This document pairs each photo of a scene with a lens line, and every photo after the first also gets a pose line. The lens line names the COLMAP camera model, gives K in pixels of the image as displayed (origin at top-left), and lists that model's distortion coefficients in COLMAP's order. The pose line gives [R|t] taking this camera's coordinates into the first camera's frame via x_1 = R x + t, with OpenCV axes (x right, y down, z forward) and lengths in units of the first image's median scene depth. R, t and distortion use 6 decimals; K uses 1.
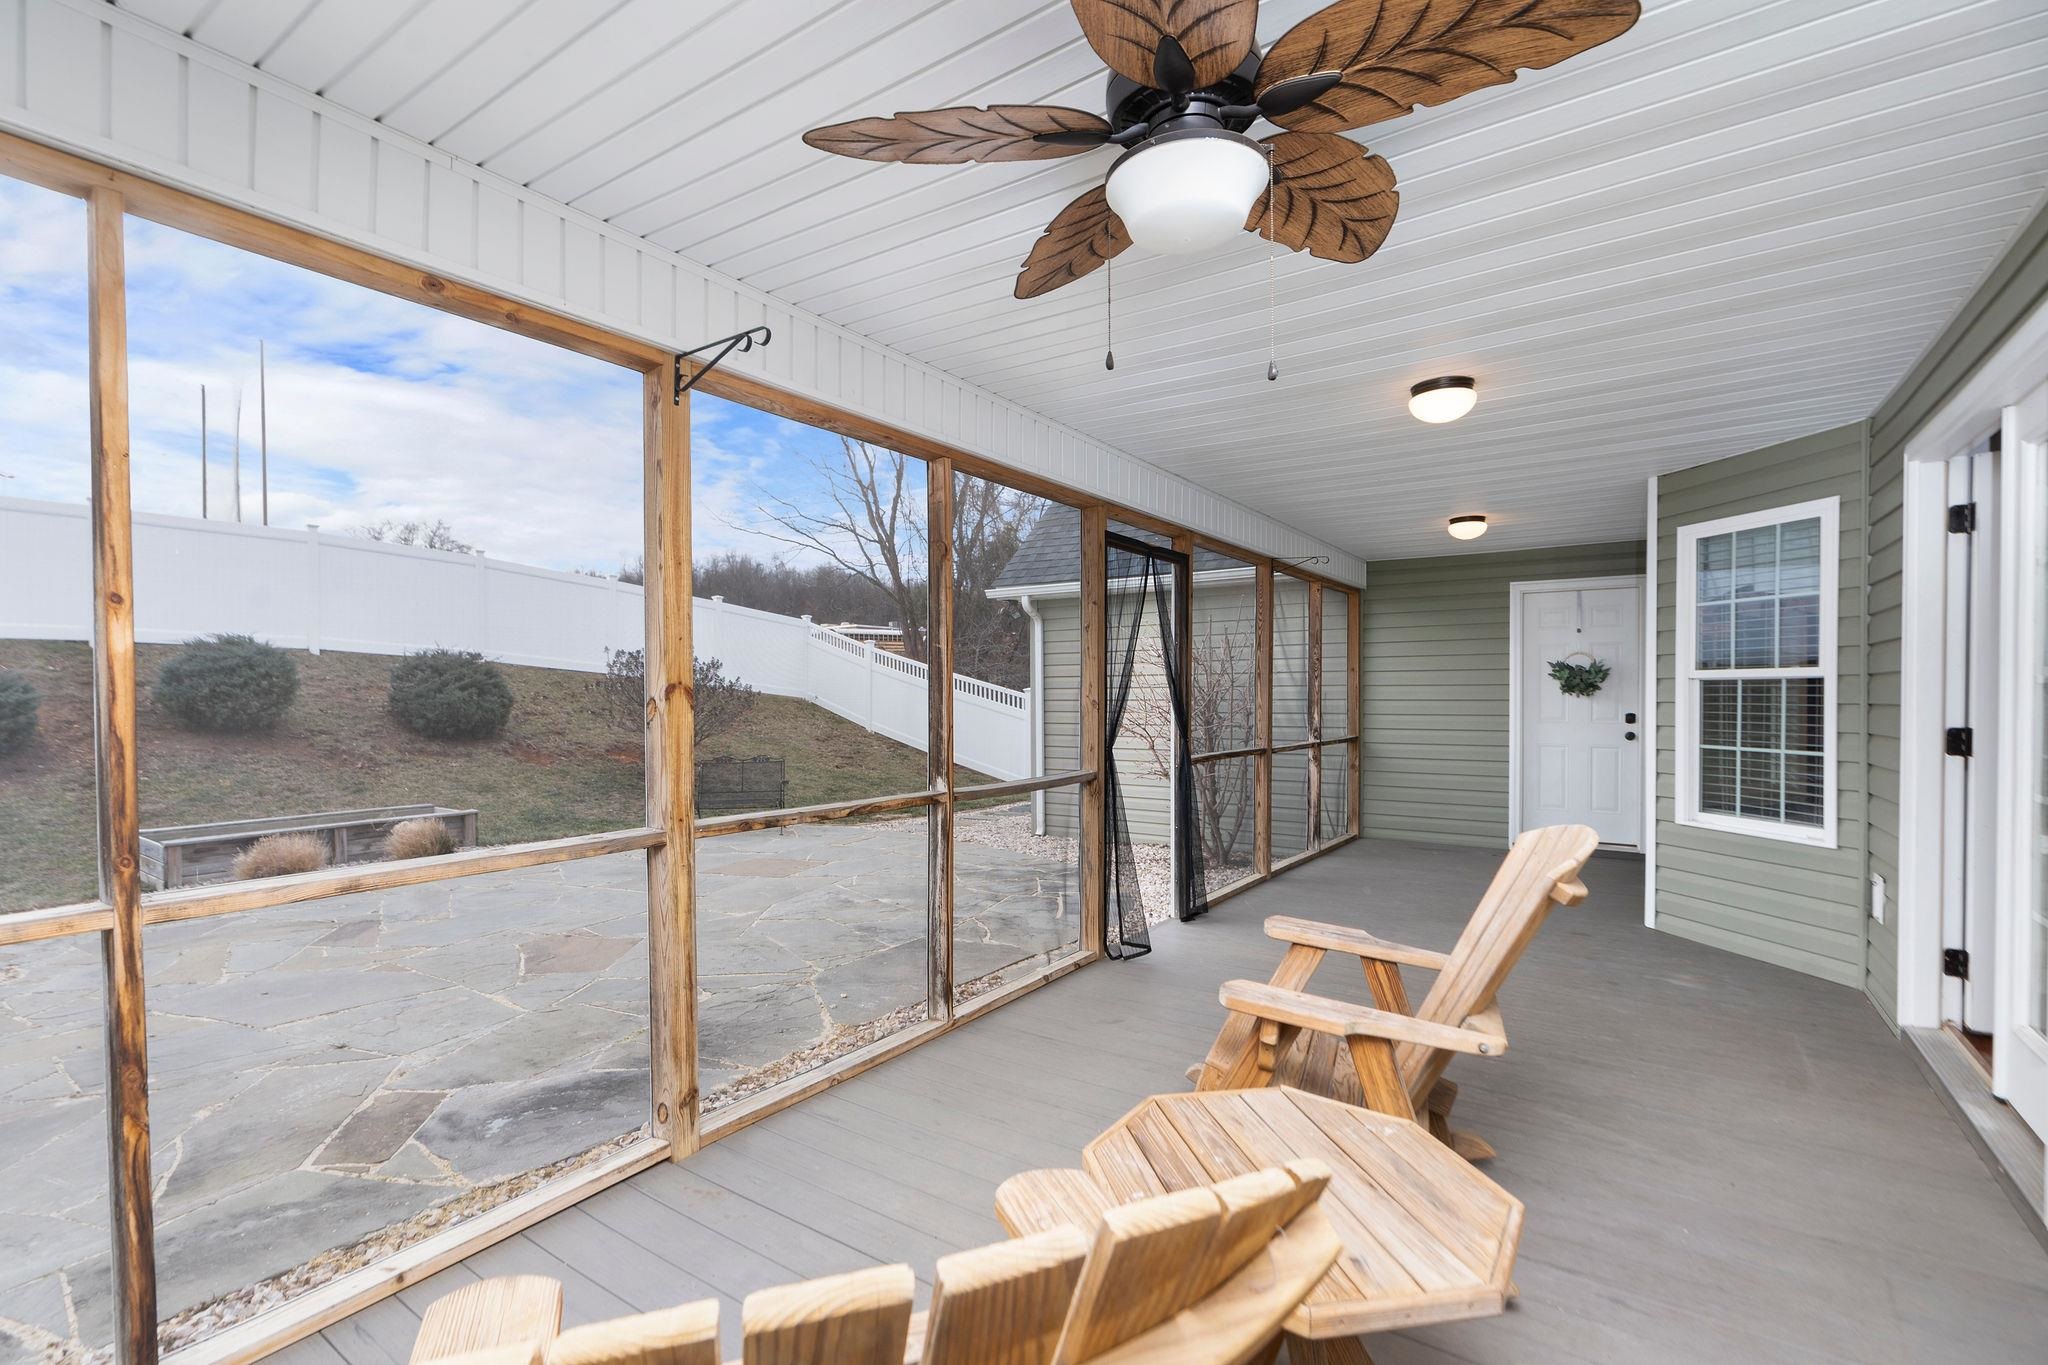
lens RADIAL K [[947.2, 0, 977.5], [0, 947.2, 699.8], [0, 0, 1]] dist [0.001926, 0.000516]
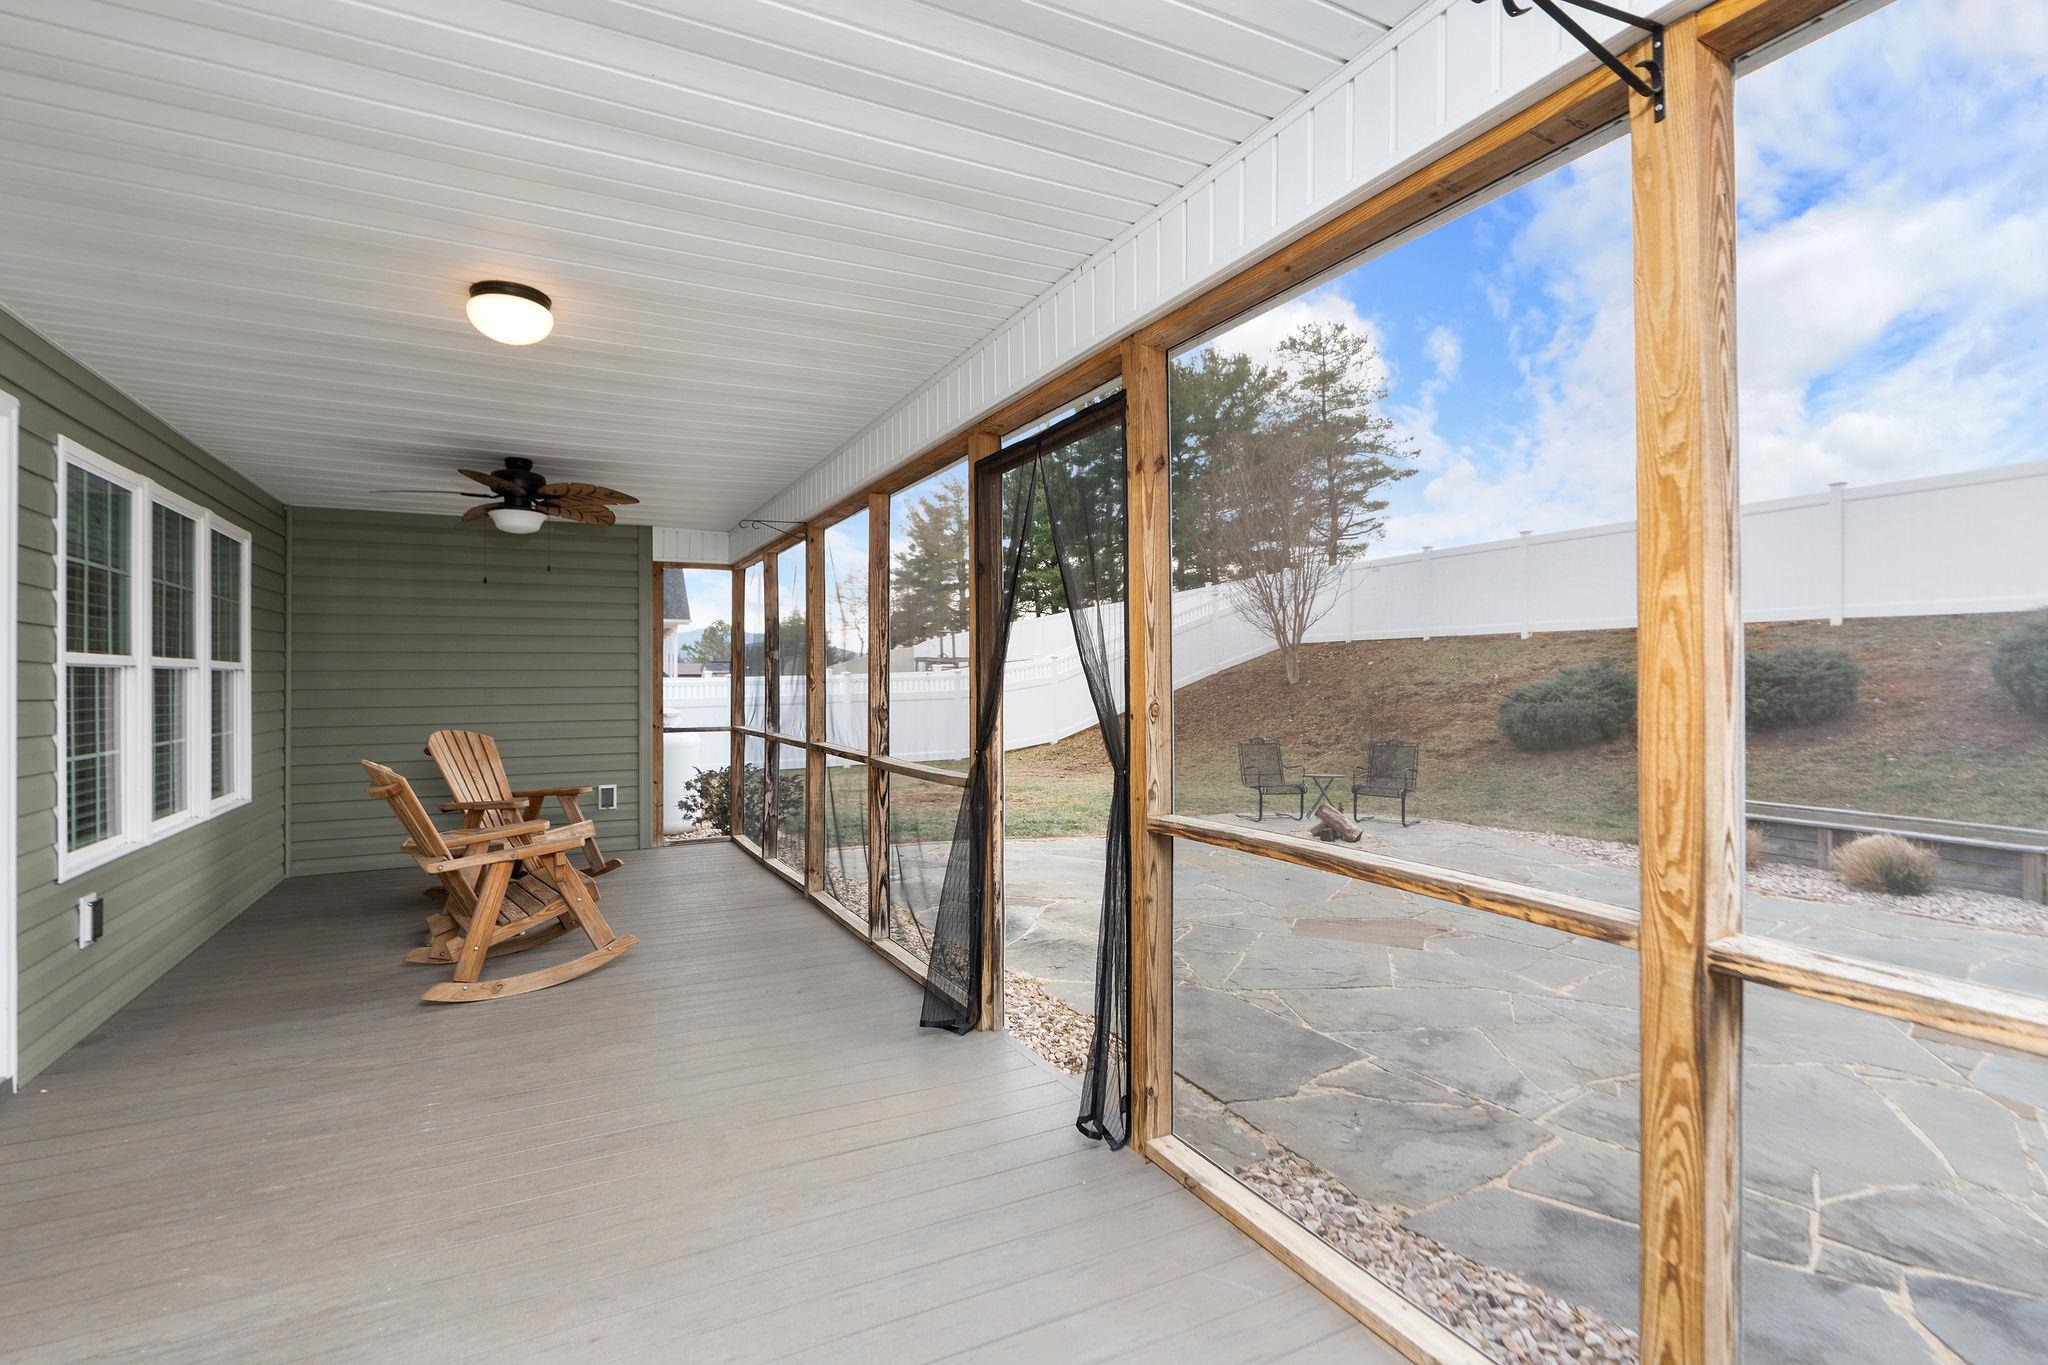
lens RADIAL K [[947.2, 0, 977.5], [0, 947.2, 699.8], [0, 0, 1]] dist [0.001926, 0.000516]
pose [[-0.482723, 0.018822, -0.875571, 0.592780], [0.000187, 0.999771, 0.021388, 0.003357], [0.875773, 0.010161, -0.482616, 1.046022]]
